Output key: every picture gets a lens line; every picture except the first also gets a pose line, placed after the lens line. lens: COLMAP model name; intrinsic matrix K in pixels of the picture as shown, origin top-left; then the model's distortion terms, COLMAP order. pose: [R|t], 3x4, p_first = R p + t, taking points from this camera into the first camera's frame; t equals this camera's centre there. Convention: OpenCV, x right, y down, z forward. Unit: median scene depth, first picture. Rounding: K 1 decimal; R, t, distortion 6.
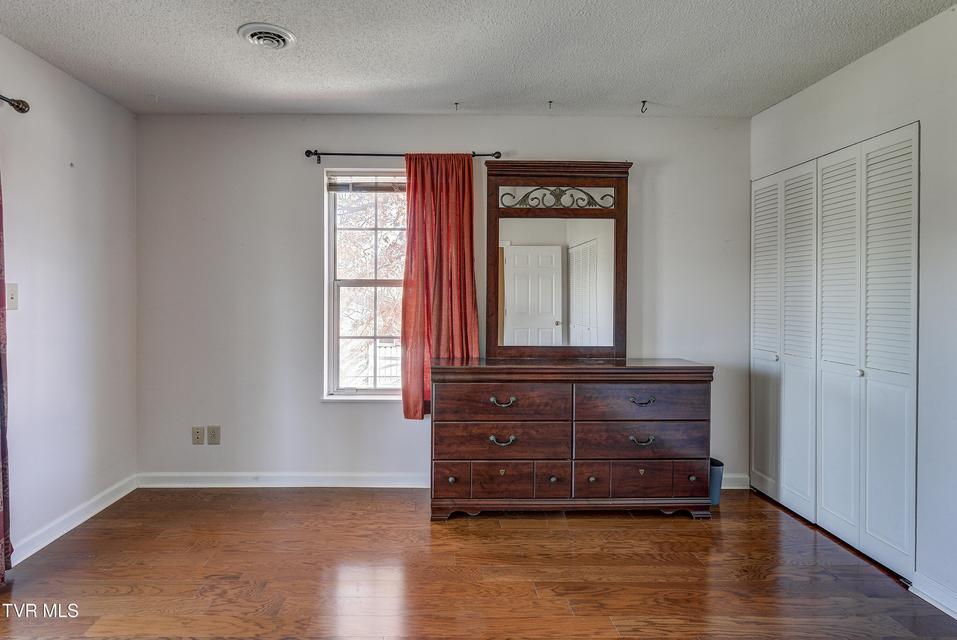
lens RADIAL K [[519.2, 0, 448.7], [0, 519.2, 301.9], [0, 0, 1]] dist [-0.006645, -0.002853]
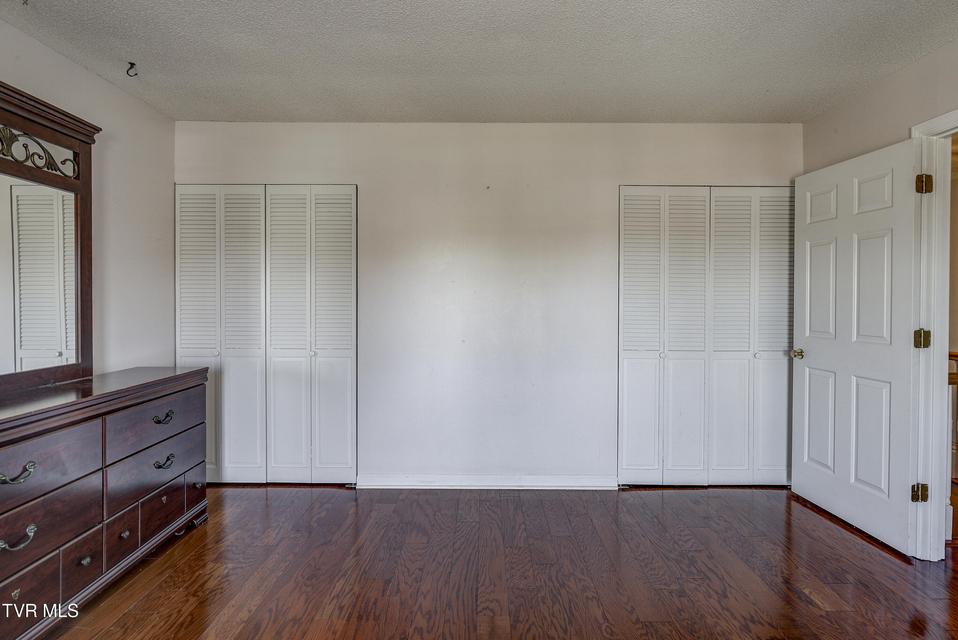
lens RADIAL K [[495.7, 0, 471.5], [0, 495.7, 303.3], [0, 0, 1]] dist [-0.000936, -0.000070]
pose [[0.038174, -0.011633, 0.999203, -0.416139], [0.006379, 0.999915, 0.011398, -0.006289], [-0.999251, 0.005939, 0.038245, 0.437460]]
